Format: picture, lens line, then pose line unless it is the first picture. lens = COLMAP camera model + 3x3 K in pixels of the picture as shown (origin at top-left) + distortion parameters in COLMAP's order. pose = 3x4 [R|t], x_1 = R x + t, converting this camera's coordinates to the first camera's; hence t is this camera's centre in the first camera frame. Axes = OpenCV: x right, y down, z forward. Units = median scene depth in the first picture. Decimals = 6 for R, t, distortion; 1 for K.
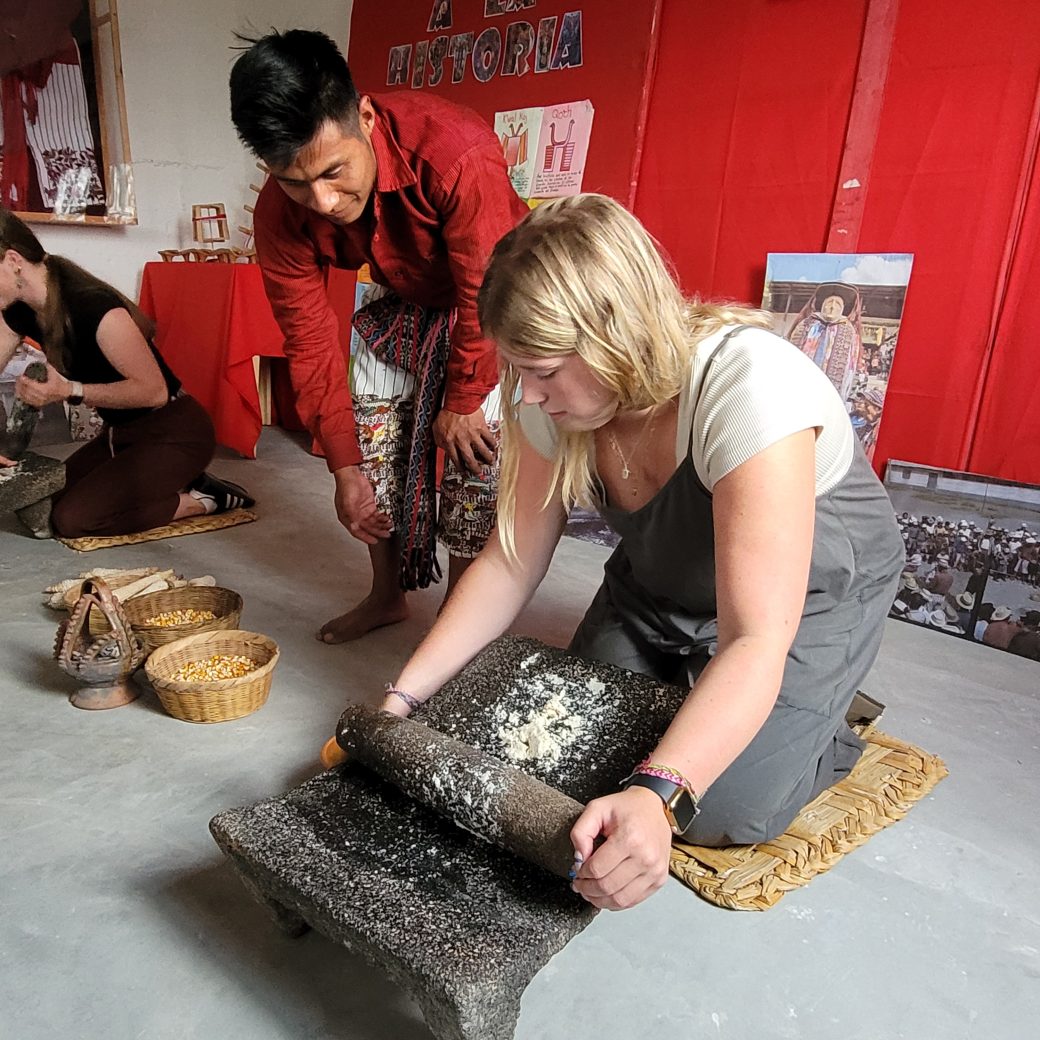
lens RADIAL K [[904.8, 0, 524.2], [0, 904.8, 517.4], [0, 0, 1]] dist [0.008928, 0.012590]
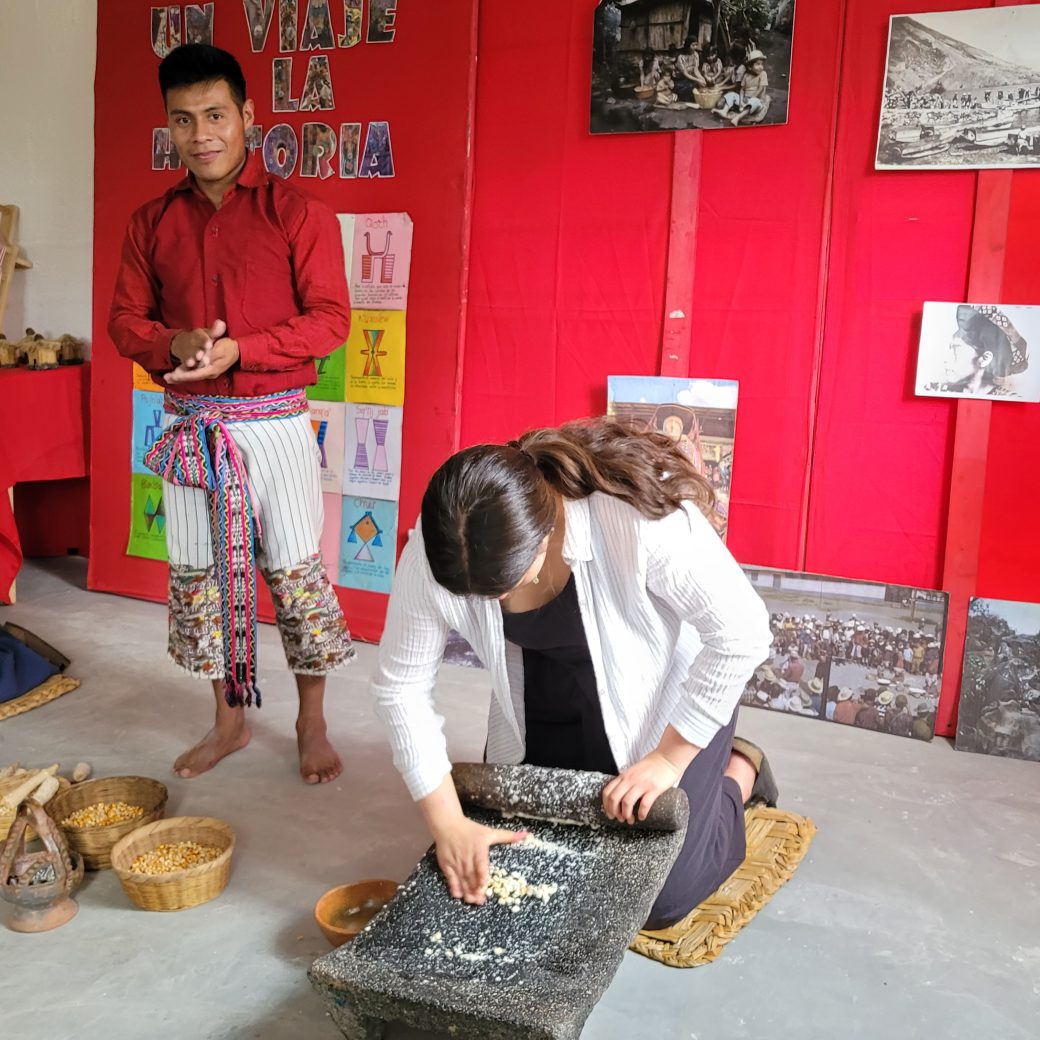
lens RADIAL K [[1245.9, 0, 556.4], [0, 1245.9, 523.4], [0, 0, 1]] dist [0.025215, 0.024246]
pose [[0.960711, -0.100058, 0.258887, -0.203901], [0.108789, 0.993872, -0.019586, -0.112704], [-0.255341, 0.046980, 0.965709, -0.423072]]
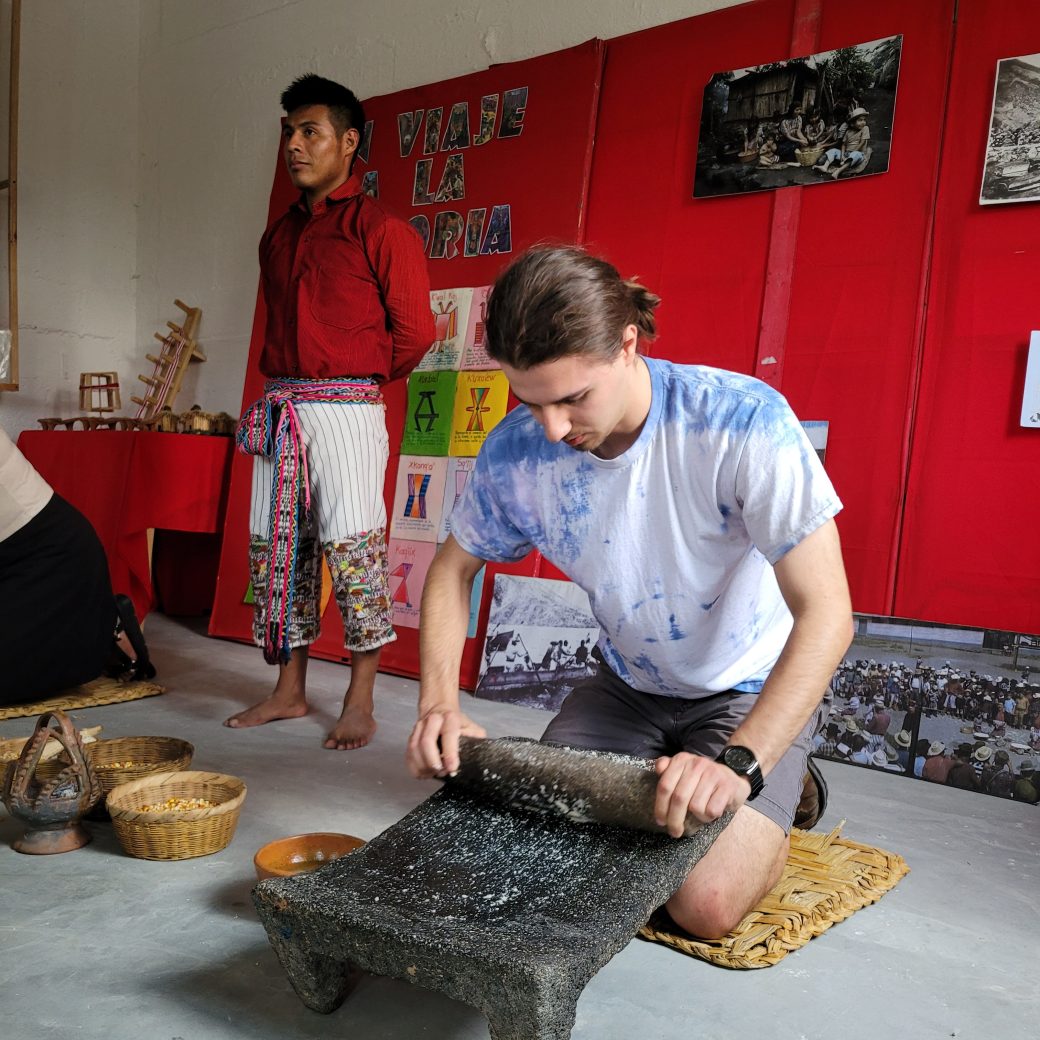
lens RADIAL K [[1033.6, 0, 545.6], [0, 1033.6, 540.5], [0, 0, 1]] dist [0.033579, -0.009301]
pose [[0.988915, 0.006508, 0.148338, -0.098023], [0.023460, 0.979642, -0.199378, 0.096217], [-0.146616, 0.200648, 0.968630, -0.141272]]
